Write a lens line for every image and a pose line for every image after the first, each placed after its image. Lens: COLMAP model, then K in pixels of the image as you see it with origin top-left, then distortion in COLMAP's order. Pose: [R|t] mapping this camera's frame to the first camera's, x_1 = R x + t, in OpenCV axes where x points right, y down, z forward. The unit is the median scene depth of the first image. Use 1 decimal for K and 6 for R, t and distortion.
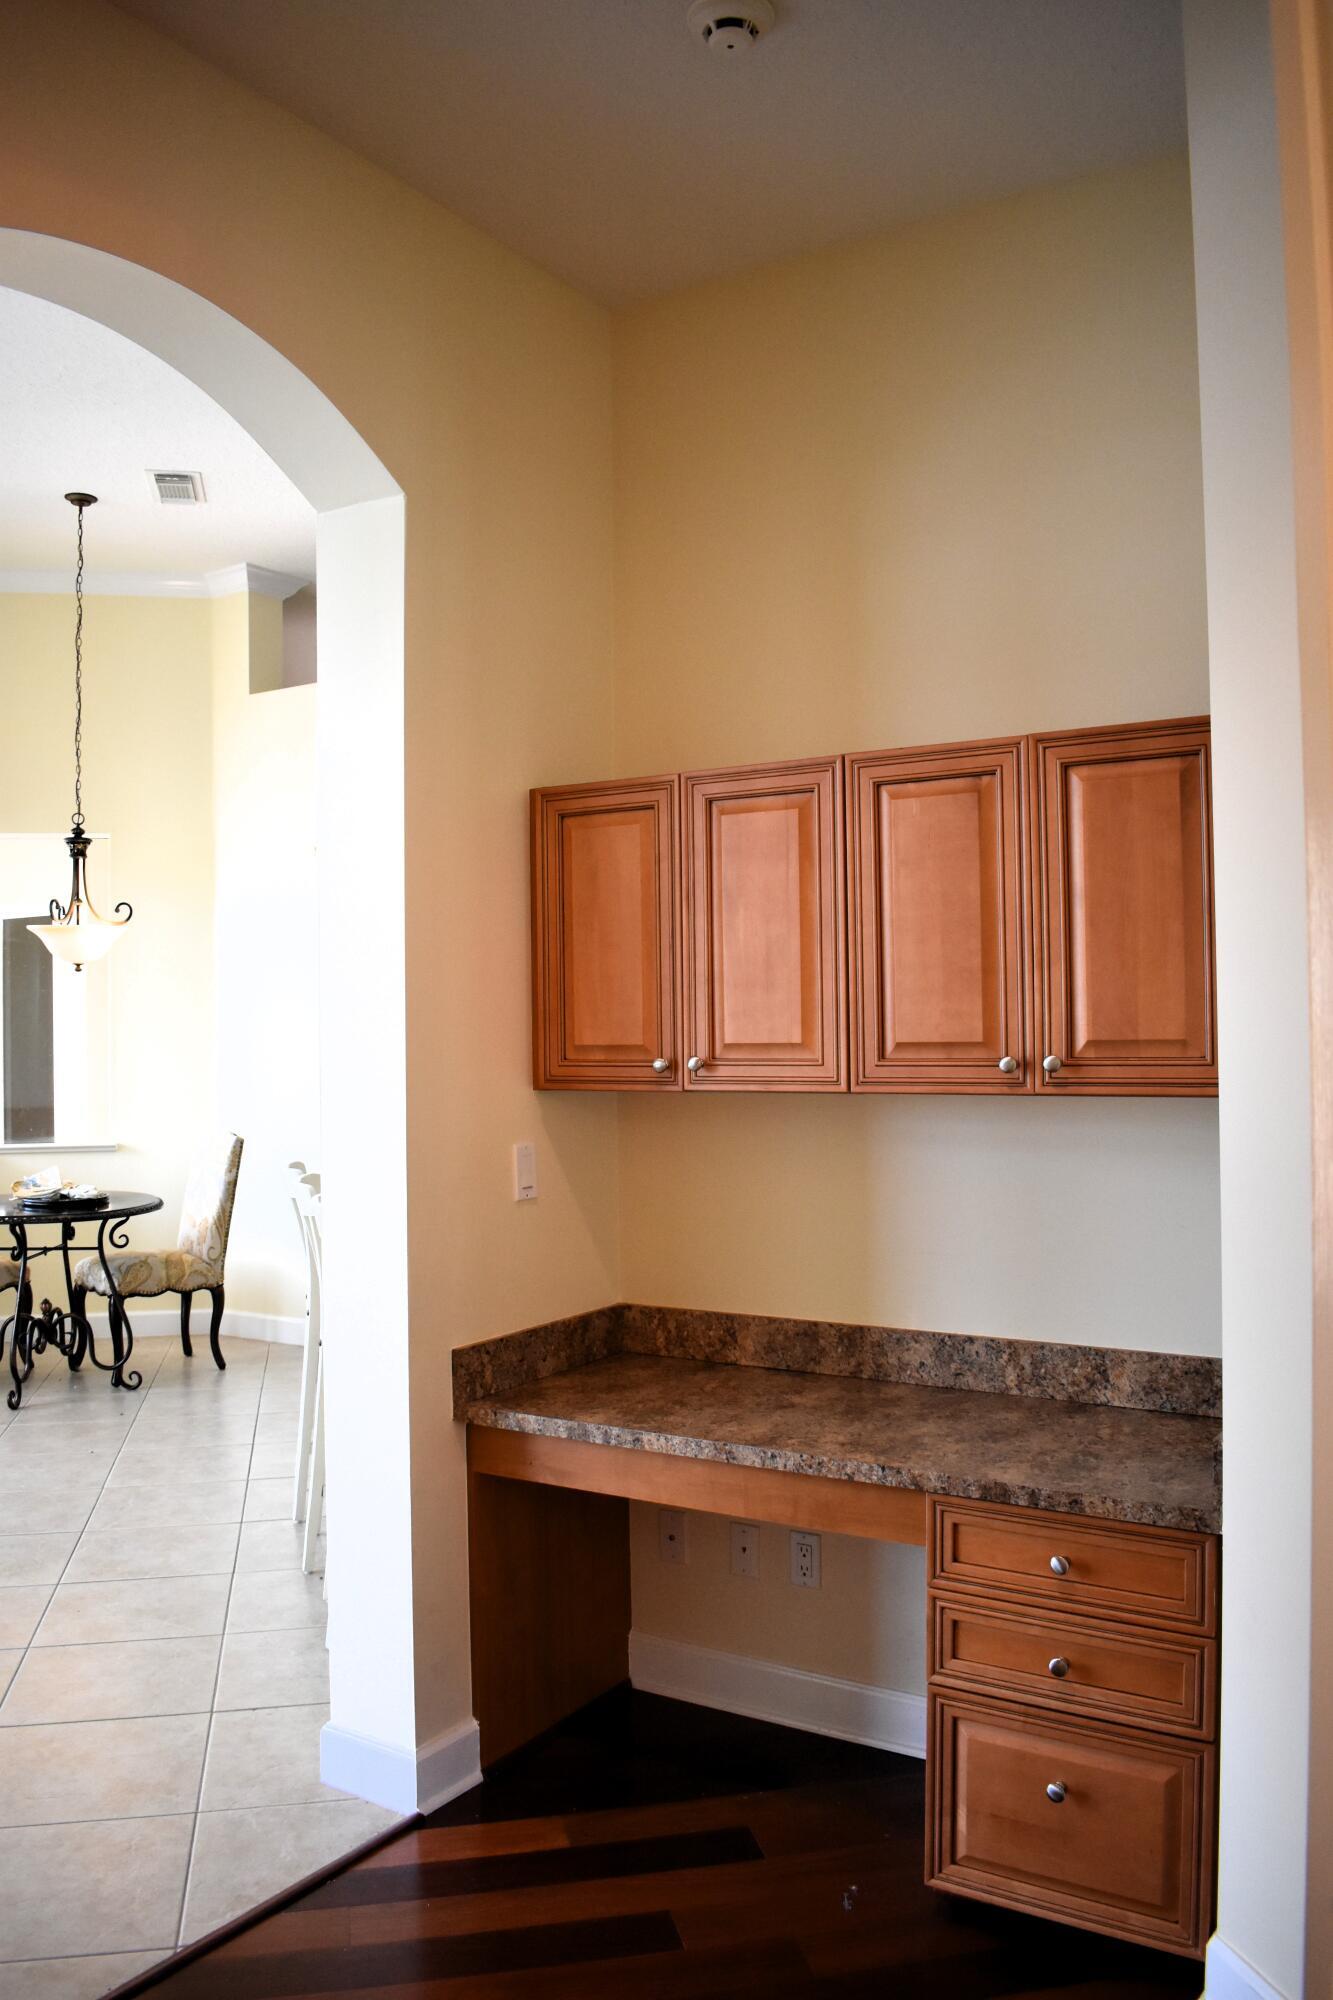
lens RADIAL K [[1571.3, 0, 662.3], [0, 1571.3, 1008.5], [0, 0, 1]] dist [-0.085984, 0.002956]
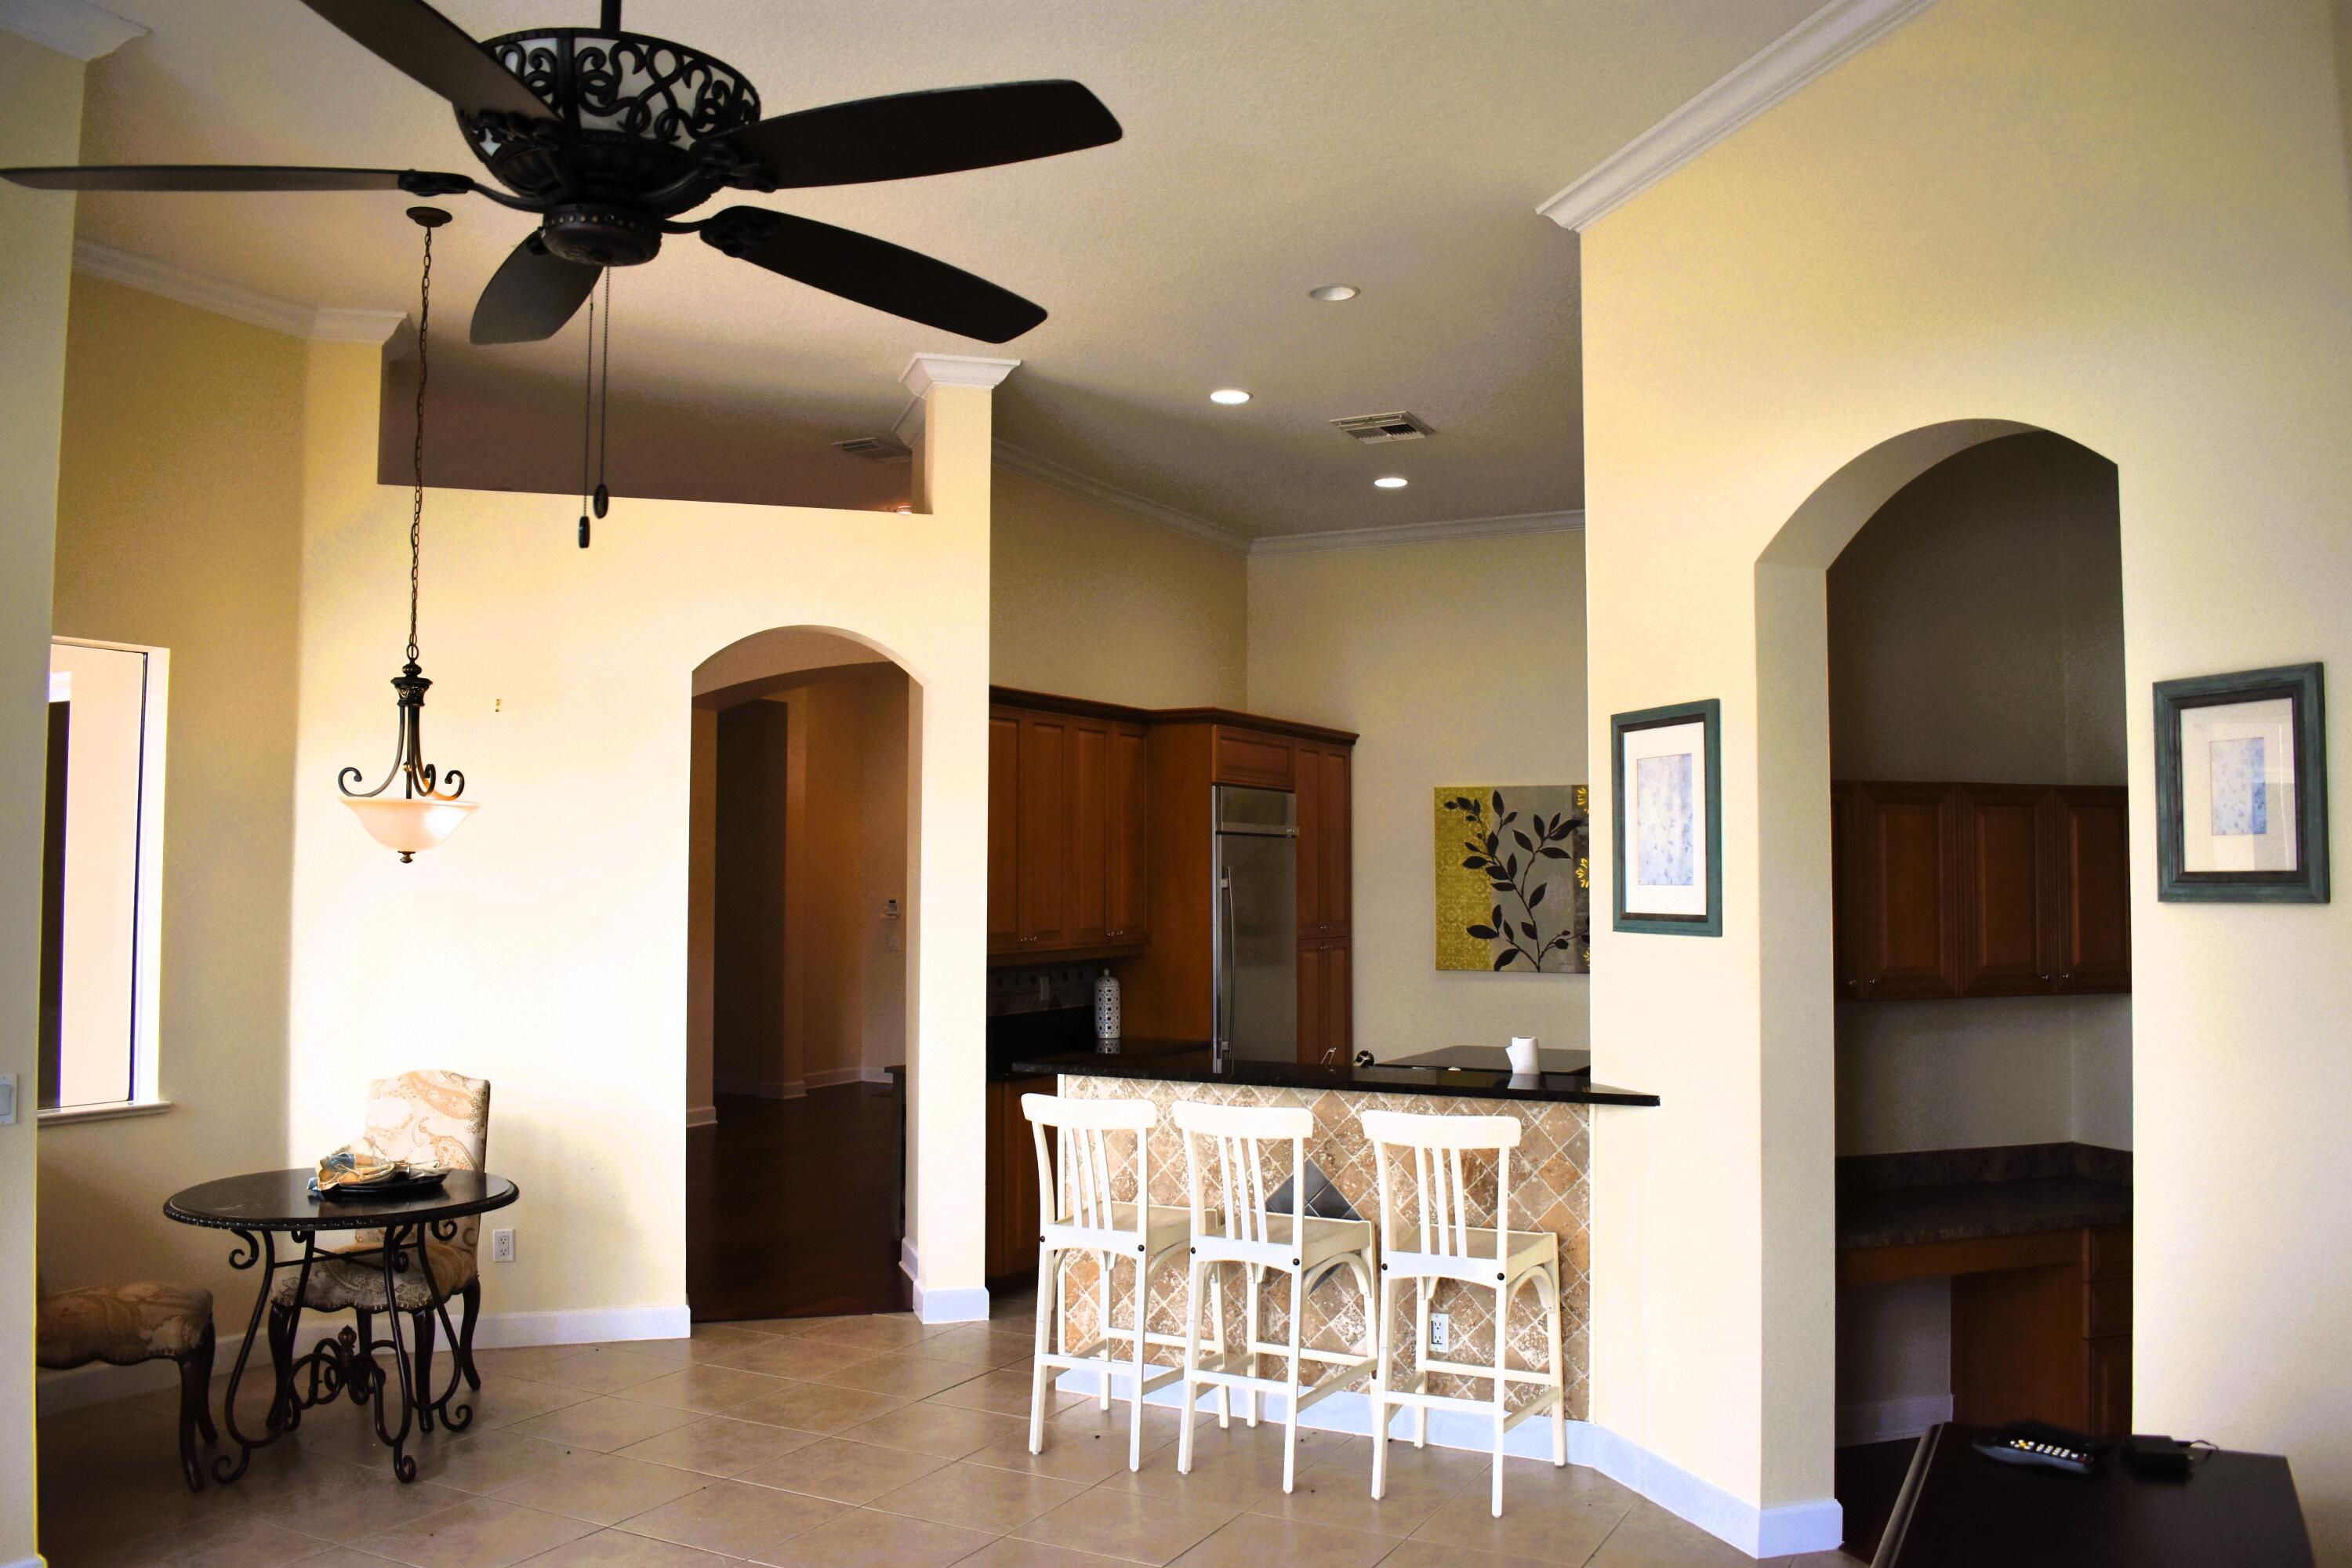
lens RADIAL K [[1847.8, 0, 1183.0], [0, 1847.8, 771.1], [0, 0, 1]] dist [-0.085984, 0.002956]
pose [[0.642345, 0.060544, 0.764020, -0.784600], [-0.018365, 0.997805, -0.063629, -0.019179], [-0.766195, 0.026840, 0.642047, 0.180138]]
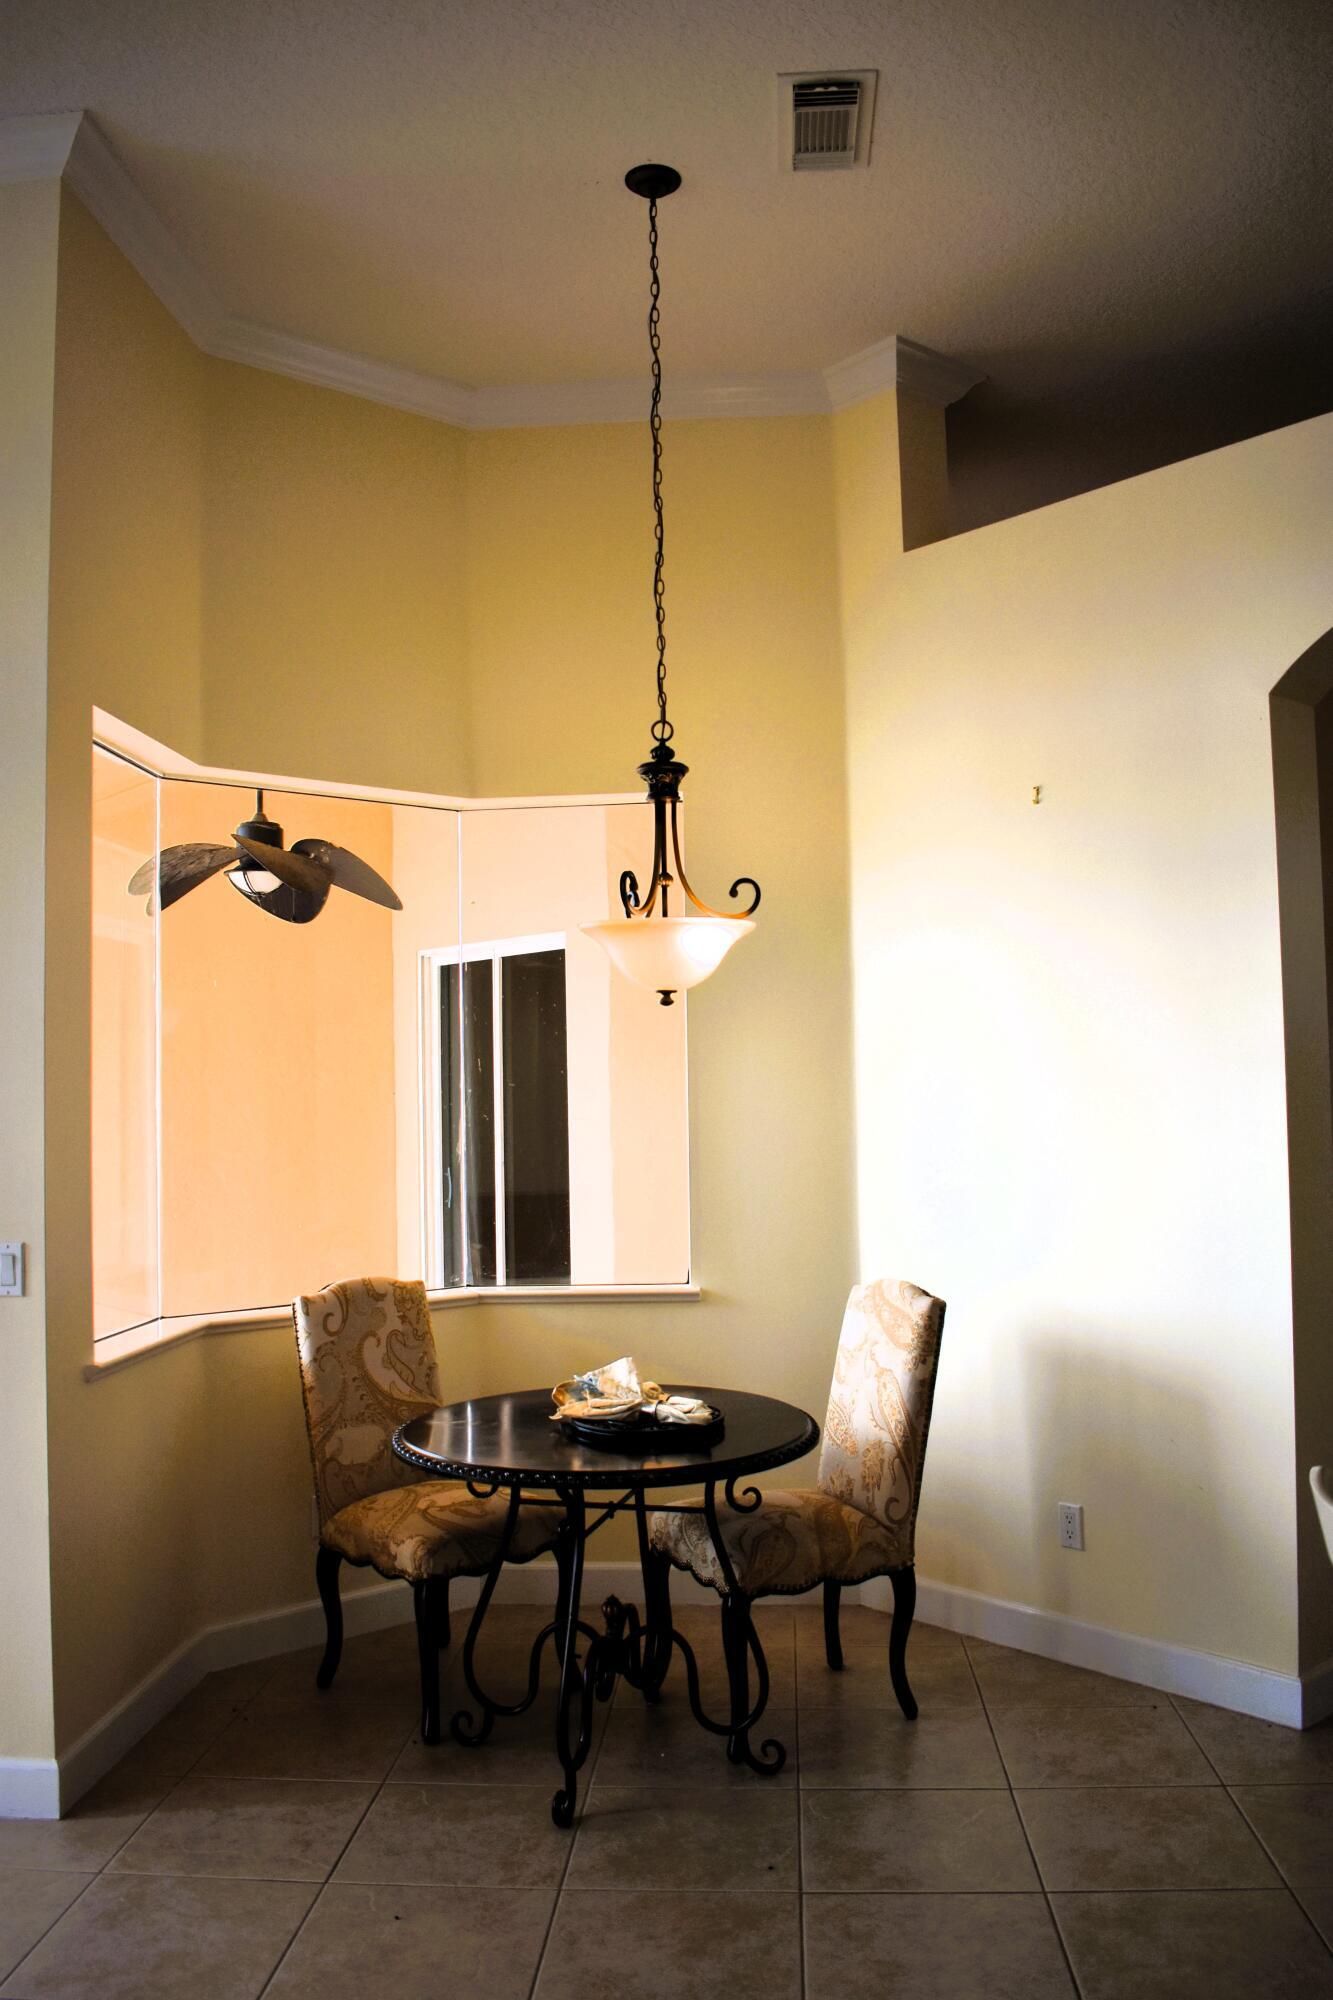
lens RADIAL K [[1571.3, 0, 662.6], [0, 1571.3, 993.5], [0, 0, 1]] dist [-0.085984, 0.002956]
pose [[0.957355, -0.024424, -0.287879, -0.215520], [0.011412, 0.998839, -0.046793, -0.001866], [0.288688, 0.041512, 0.956523, 0.462109]]
